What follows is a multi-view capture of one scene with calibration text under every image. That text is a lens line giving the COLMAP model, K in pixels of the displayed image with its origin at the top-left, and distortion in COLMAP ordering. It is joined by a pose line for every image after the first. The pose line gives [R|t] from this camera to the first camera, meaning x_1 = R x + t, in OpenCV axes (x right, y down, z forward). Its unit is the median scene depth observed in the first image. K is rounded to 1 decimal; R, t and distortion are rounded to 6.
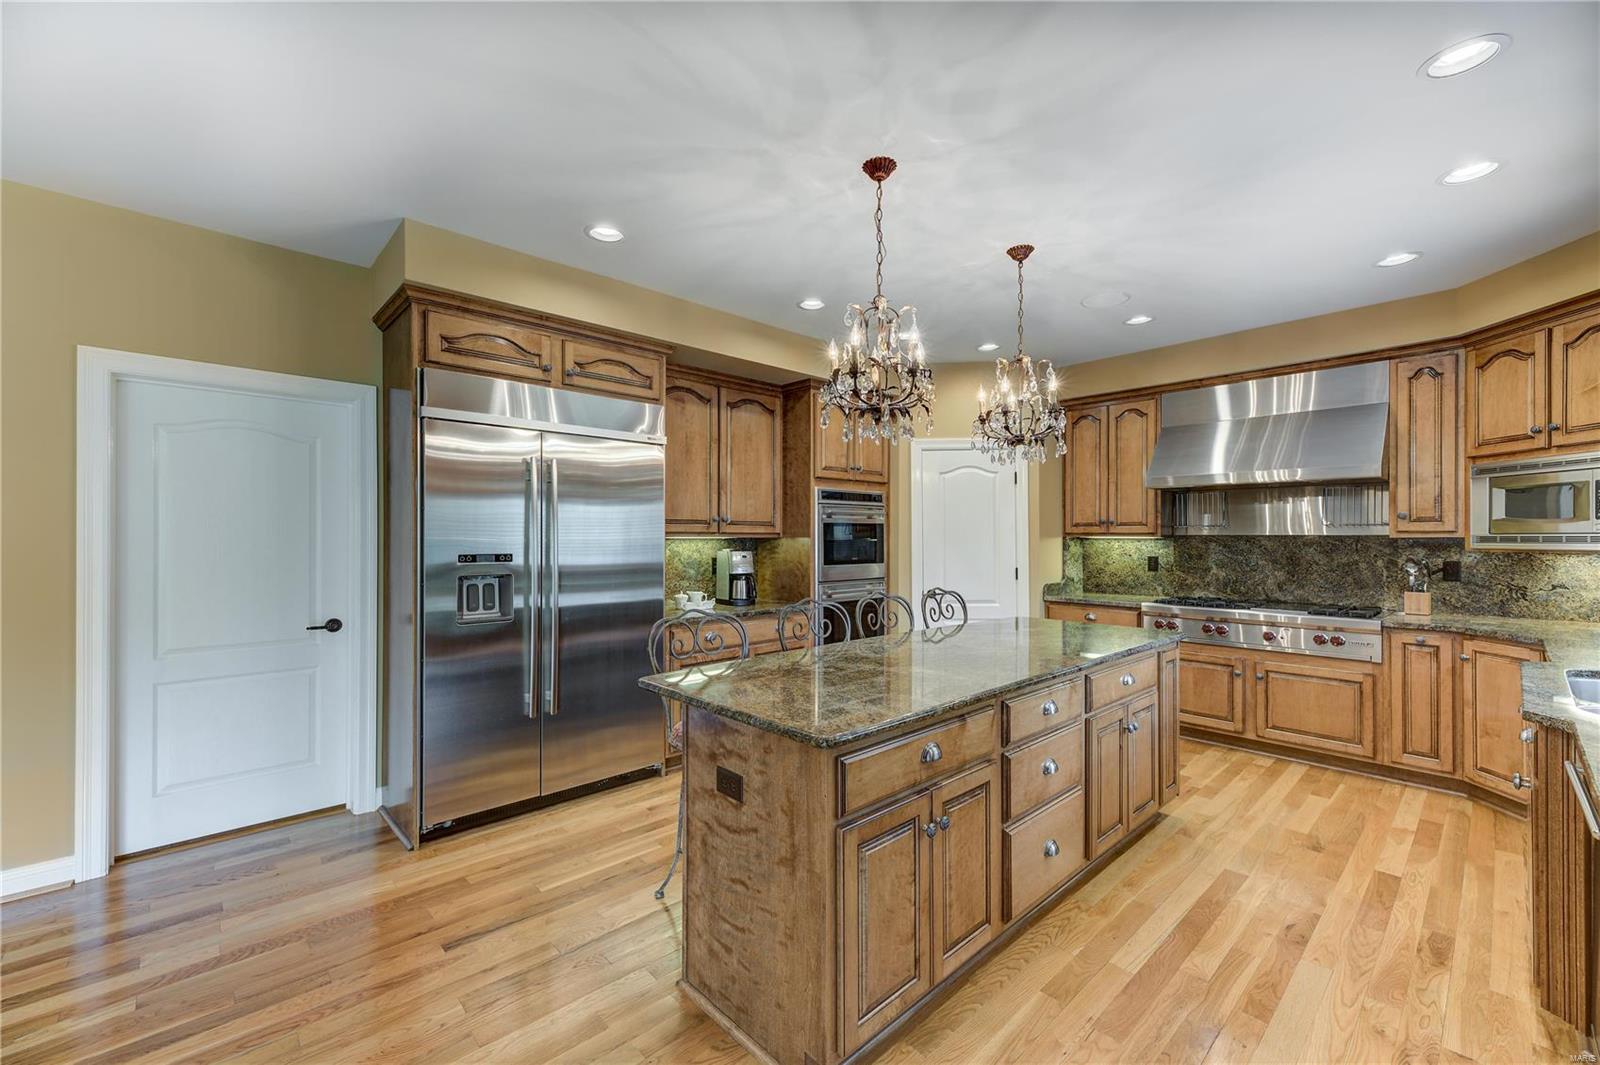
lens RADIAL K [[644.7, 0, 798.4], [0, 644.7, 536.2], [0, 0, 1]] dist [0.003535, 0.000177]
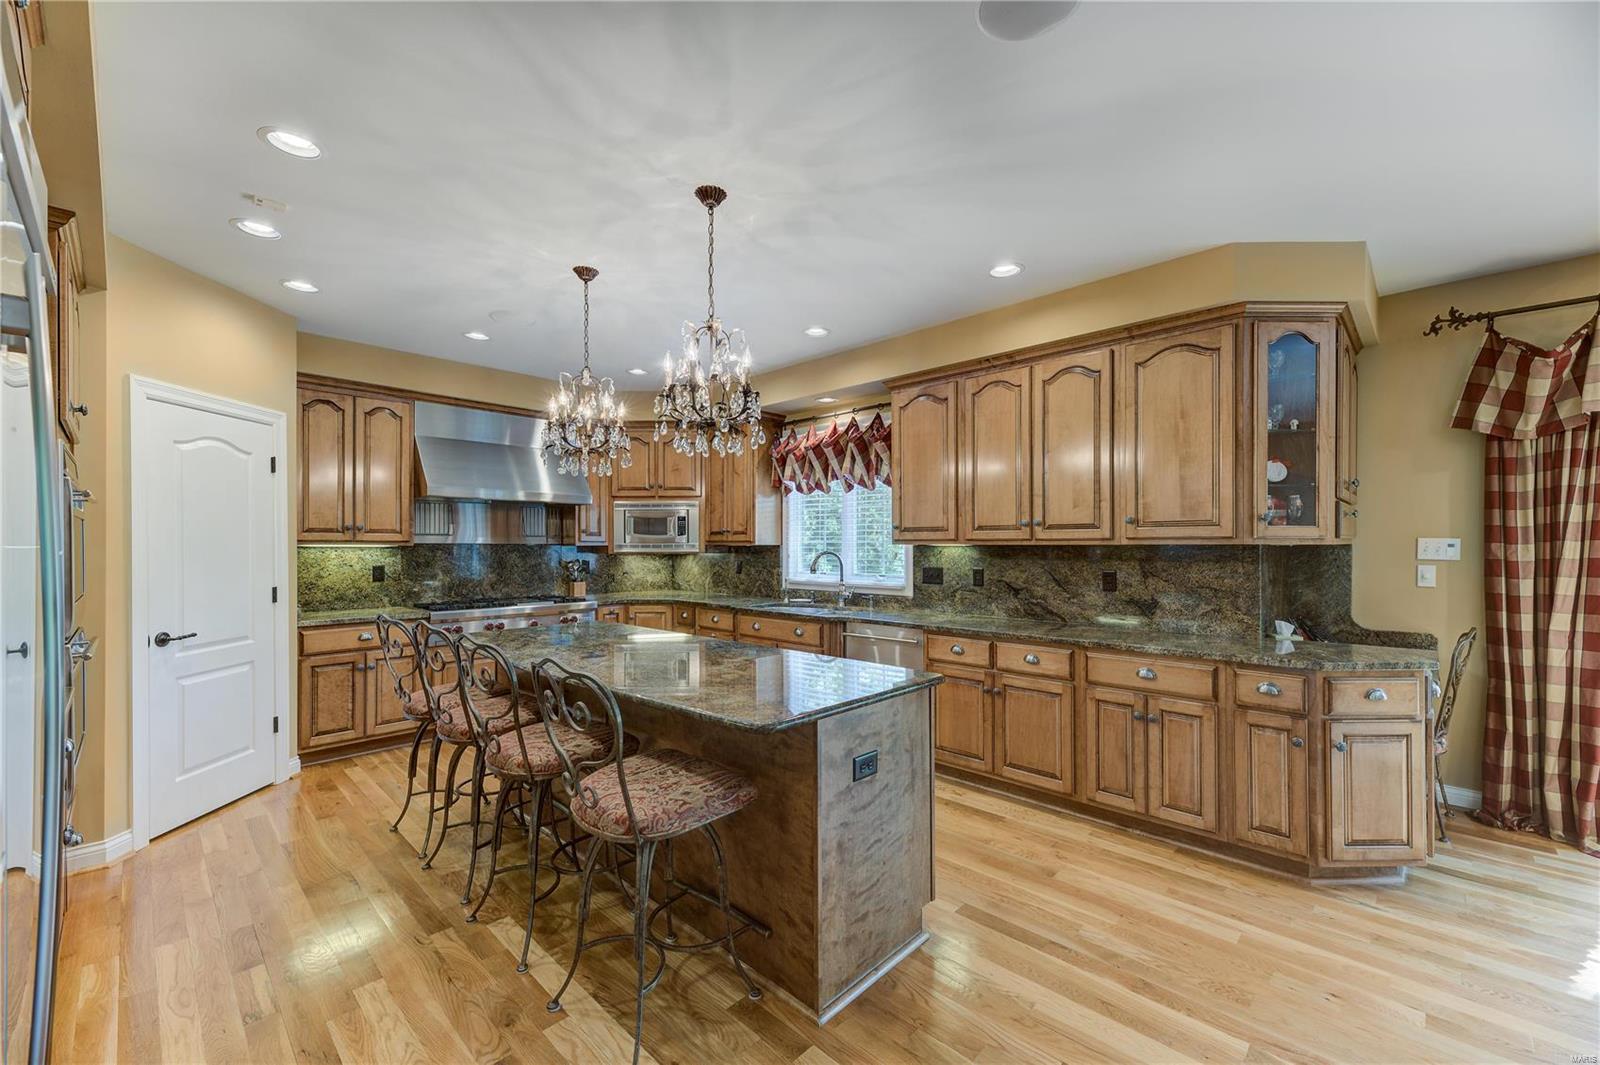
lens RADIAL K [[644.7, 0, 824.8], [0, 644.7, 541.1], [0, 0, 1]] dist [0.003535, 0.000177]
pose [[-0.083798, 0.006266, 0.996463, -0.569258], [-0.000435, 0.999980, -0.006325, 0.001429], [-0.996483, -0.000963, -0.083794, 0.546650]]
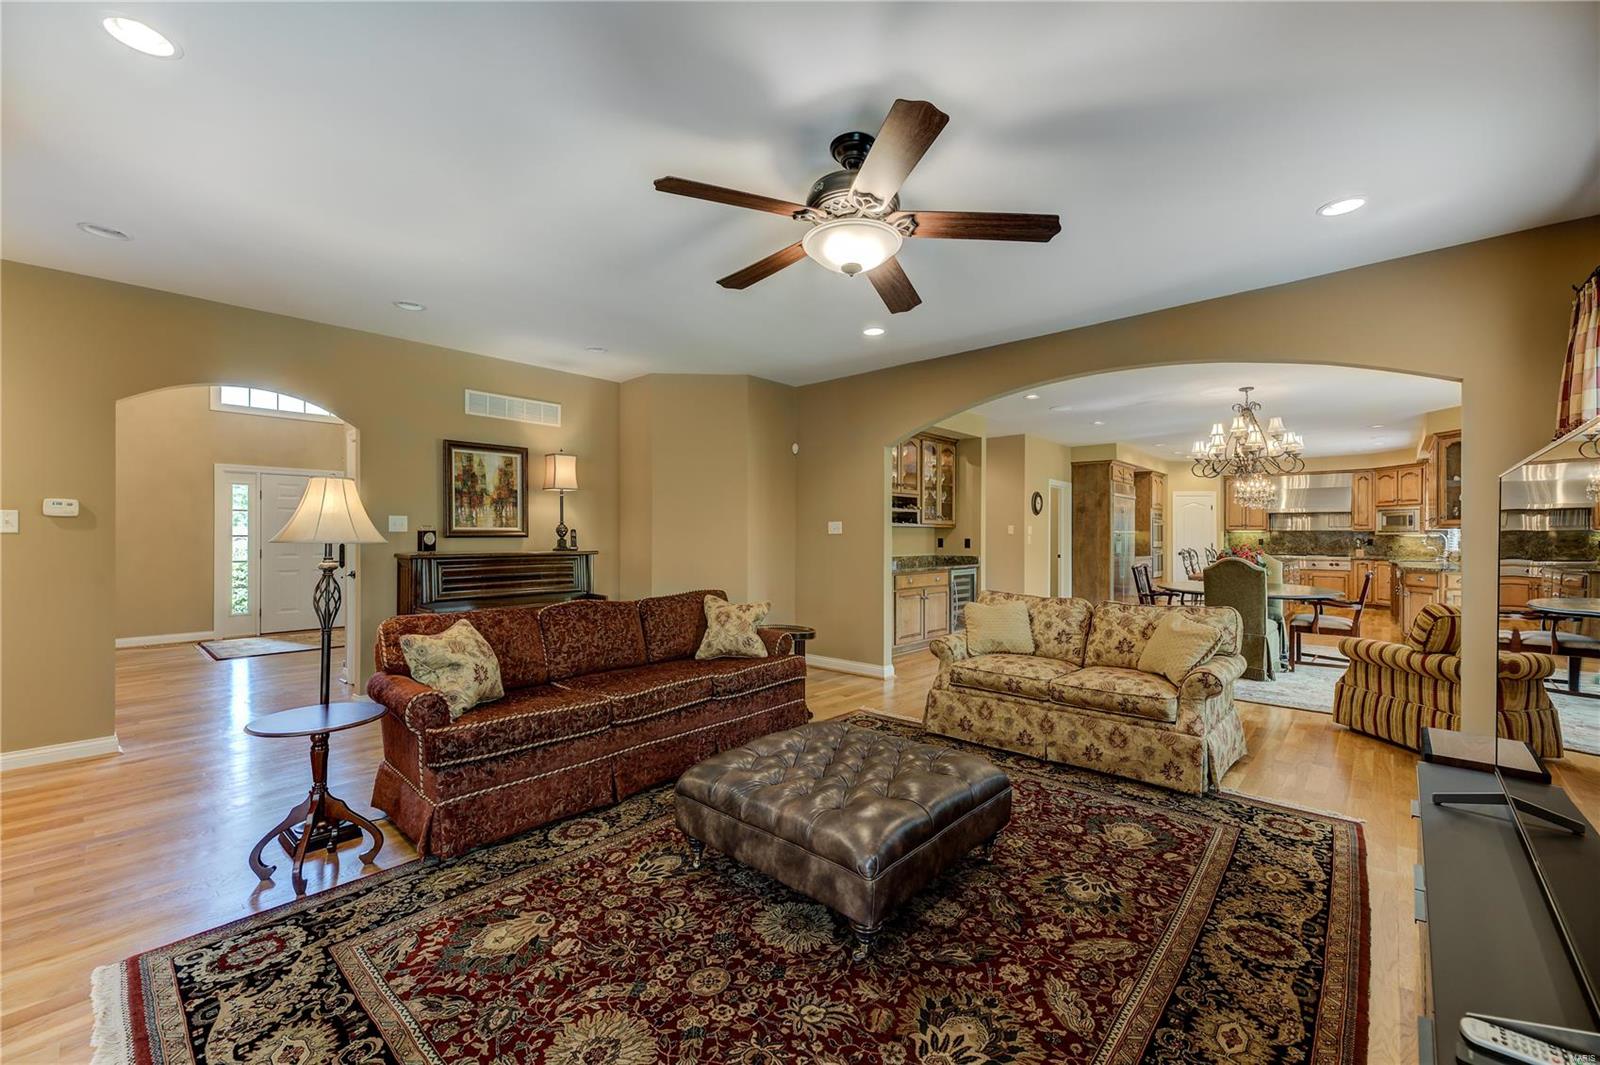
lens RADIAL K [[644.7, 0, 822.3], [0, 644.7, 535.4], [0, 0, 1]] dist [0.003535, 0.000177]
pose [[0.994500, 0.004002, 0.104659, -1.799761], [-0.004483, 0.999980, 0.004357, 0.019180], [-0.104640, -0.004802, 0.994499, -1.686096]]
